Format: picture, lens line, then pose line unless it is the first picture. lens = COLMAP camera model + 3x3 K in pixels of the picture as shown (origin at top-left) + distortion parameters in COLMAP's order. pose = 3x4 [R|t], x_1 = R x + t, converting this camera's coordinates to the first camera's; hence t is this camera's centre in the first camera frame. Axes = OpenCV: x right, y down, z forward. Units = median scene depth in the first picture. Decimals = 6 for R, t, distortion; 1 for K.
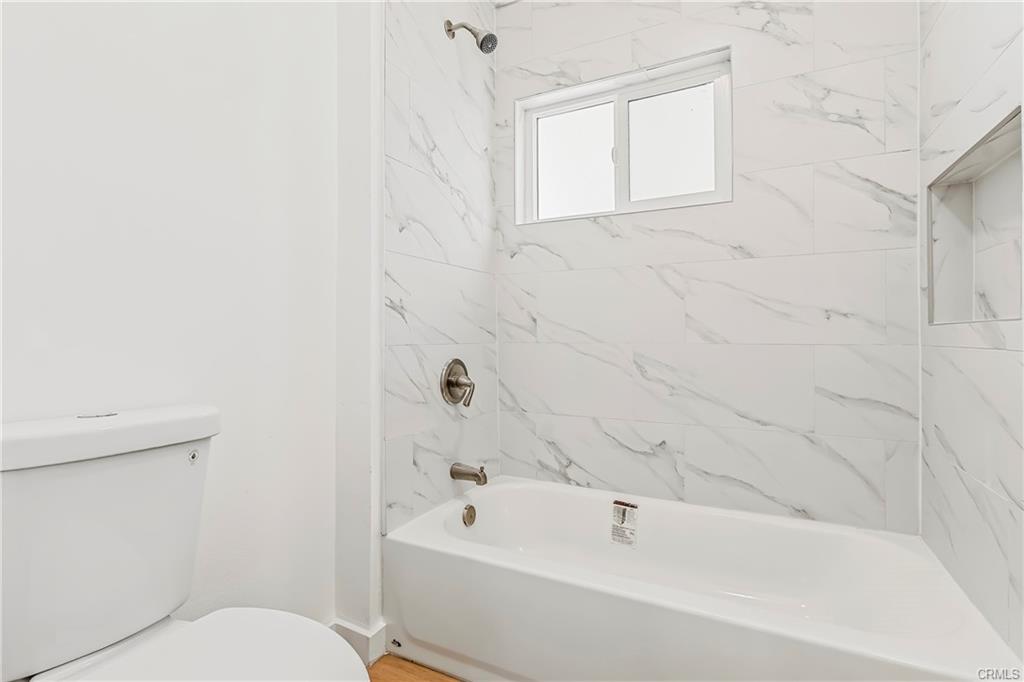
lens RADIAL K [[489.2, 0, 517.0], [0, 489.2, 337.3], [0, 0, 1]] dist [0.002690, -0.001692]
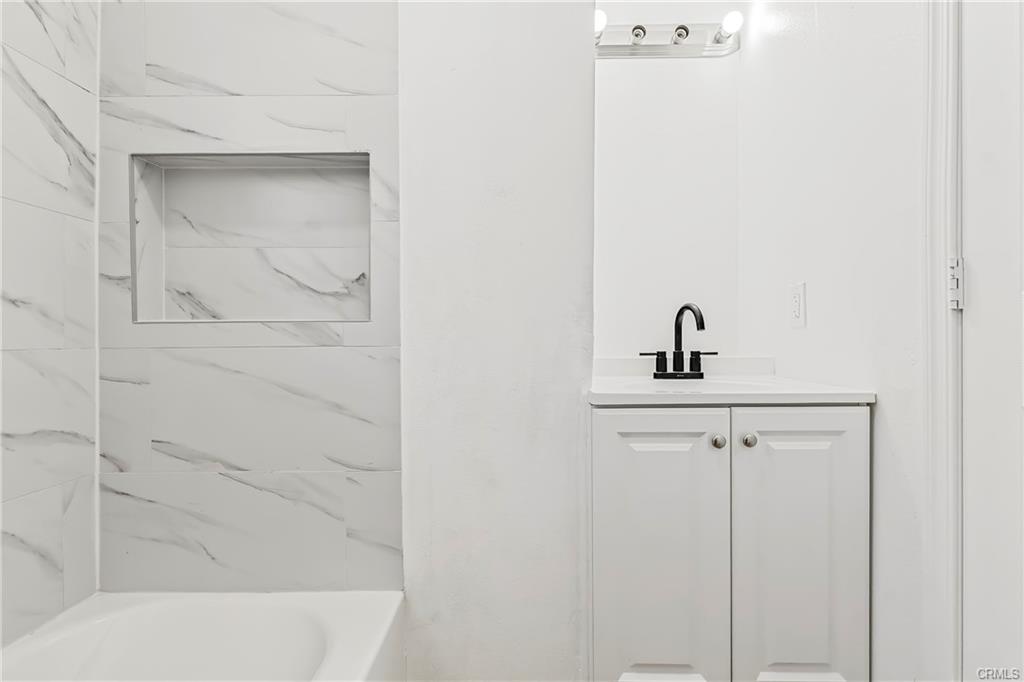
lens RADIAL K [[489.2, 0, 518.2], [0, 489.2, 342.6], [0, 0, 1]] dist [0.002690, -0.001692]
pose [[-0.443400, -0.005438, 0.896308, -0.175004], [0.007475, 0.999924, 0.009764, 0.004572], [-0.896293, 0.011029, -0.443325, 0.738849]]
